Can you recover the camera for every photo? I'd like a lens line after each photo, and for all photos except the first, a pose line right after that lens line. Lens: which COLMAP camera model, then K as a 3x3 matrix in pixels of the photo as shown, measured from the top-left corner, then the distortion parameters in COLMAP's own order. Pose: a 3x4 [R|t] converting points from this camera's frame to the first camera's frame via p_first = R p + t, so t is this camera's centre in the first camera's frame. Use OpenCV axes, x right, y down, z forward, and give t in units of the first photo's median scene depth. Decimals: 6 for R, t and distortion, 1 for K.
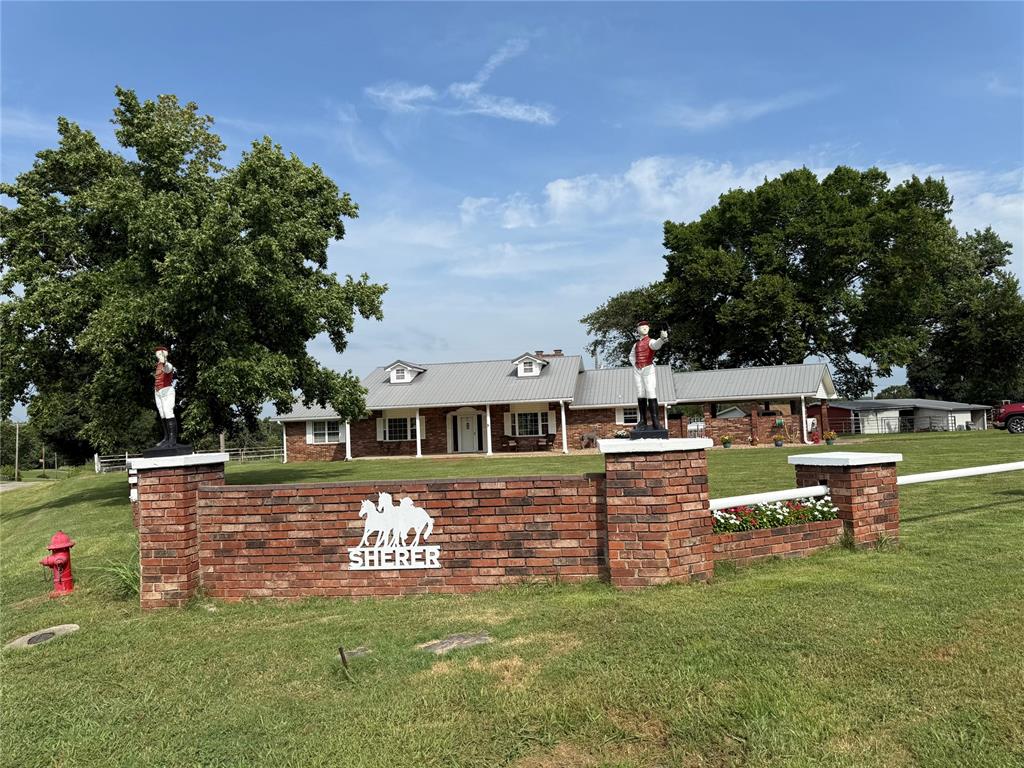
lens RADIAL K [[728.0, 0, 512.0], [0, 728.0, 384.0], [0, 0, 1]] dist [0.119711, -0.125331]
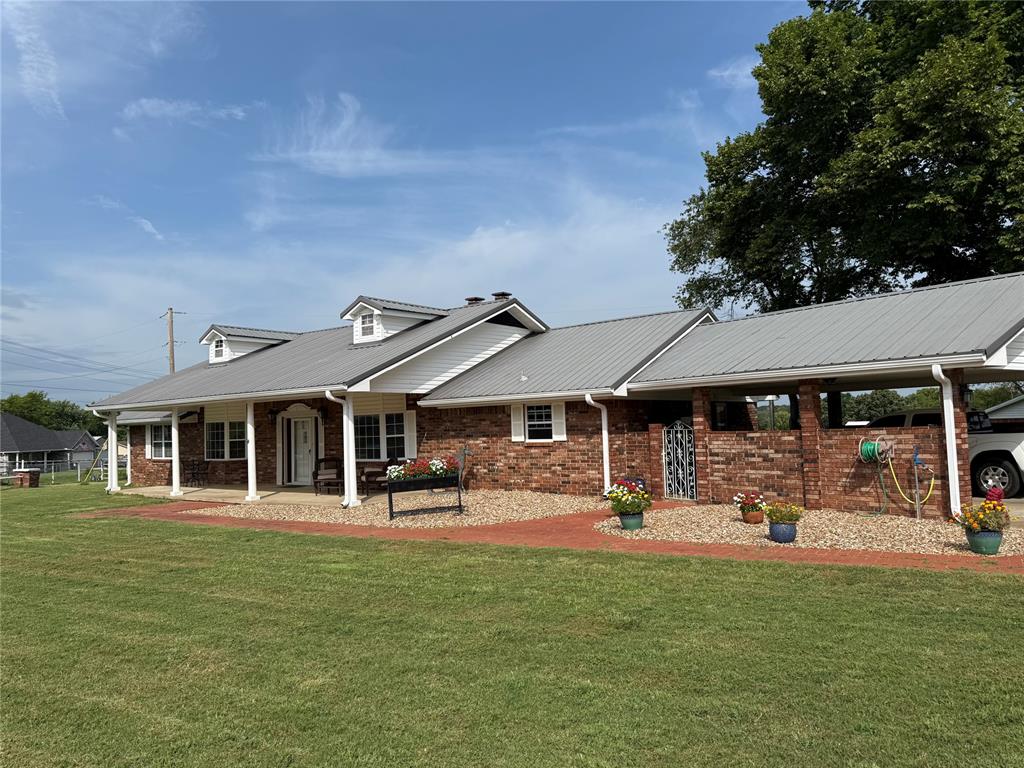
lens RADIAL K [[728.0, 0, 512.0], [0, 728.0, 384.0], [0, 0, 1]] dist [0.119711, -0.125331]
pose [[0.902714, -0.014436, -0.429999, 0.330790], [0.022542, 0.999651, 0.013765, 0.013476], [0.429651, -0.022119, 0.902724, 0.582062]]
